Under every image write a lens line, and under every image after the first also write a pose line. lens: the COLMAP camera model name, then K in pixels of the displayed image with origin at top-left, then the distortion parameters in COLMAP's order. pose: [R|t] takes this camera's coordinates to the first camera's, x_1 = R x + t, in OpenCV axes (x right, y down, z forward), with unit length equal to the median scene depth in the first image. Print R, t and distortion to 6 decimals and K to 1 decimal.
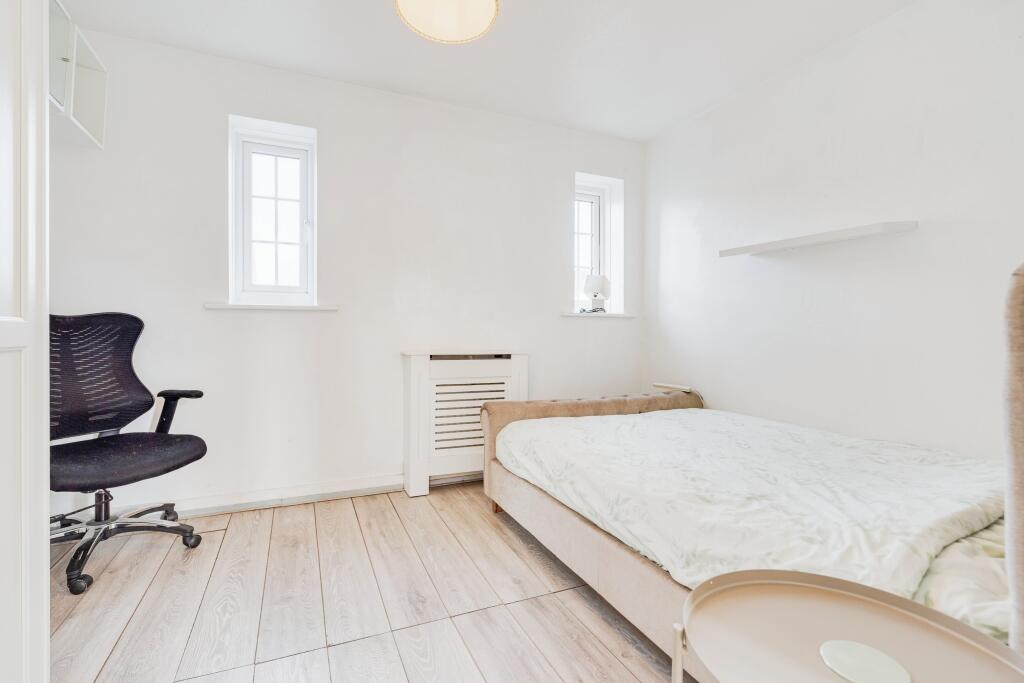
lens RADIAL K [[476.3, 0, 508.3], [0, 476.3, 326.7], [0, 0, 1]] dist [-0.007750, 0.000624]
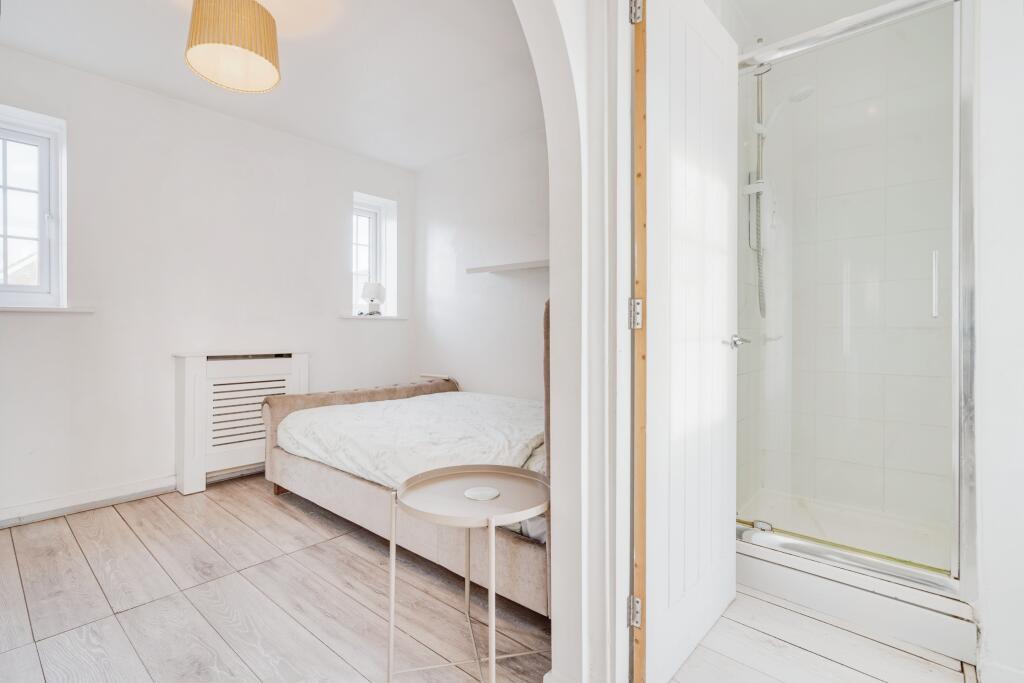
lens RADIAL K [[476.3, 0, 508.3], [0, 476.3, 326.7], [0, 0, 1]] dist [-0.007750, 0.000624]
pose [[0.907590, -0.005191, 0.419825, -0.000961], [0.005343, 0.999985, 0.000814, -0.001752], [-0.419823, 0.001505, 0.907605, -0.226543]]
